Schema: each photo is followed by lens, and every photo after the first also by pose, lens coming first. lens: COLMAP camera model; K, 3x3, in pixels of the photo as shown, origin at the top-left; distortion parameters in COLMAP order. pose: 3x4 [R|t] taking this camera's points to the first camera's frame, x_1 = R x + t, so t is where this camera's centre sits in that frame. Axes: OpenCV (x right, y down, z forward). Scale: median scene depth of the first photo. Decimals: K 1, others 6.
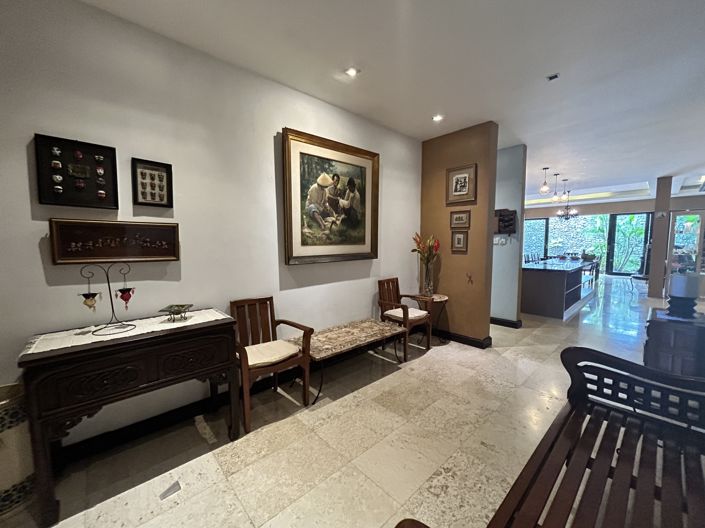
lens RADIAL K [[283.2, 0, 351.2], [0, 283.2, 262.1], [0, 0, 1]] dist [-0.000625, -0.000220]
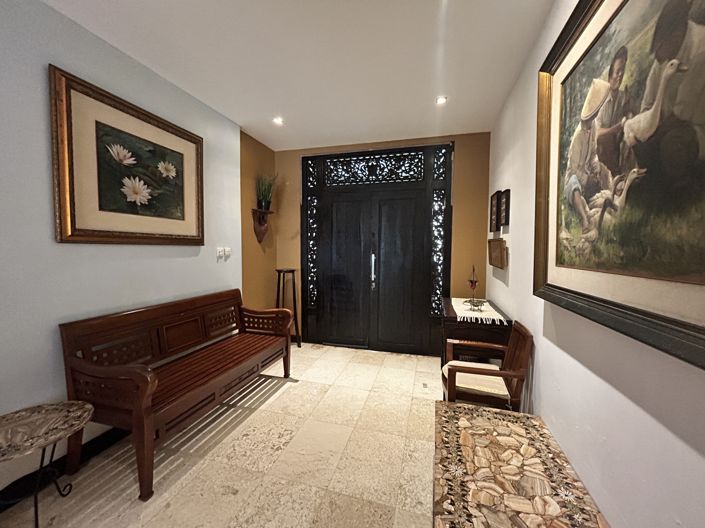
lens RADIAL K [[283.2, 0, 352.6], [0, 283.2, 261.3], [0, 0, 1]] dist [-0.000625, -0.000220]
pose [[-0.849641, 0.021884, -0.526906, 0.396804], [-0.042728, 0.992997, 0.110141, -0.102956], [0.525627, 0.116094, -0.842756, 1.204116]]
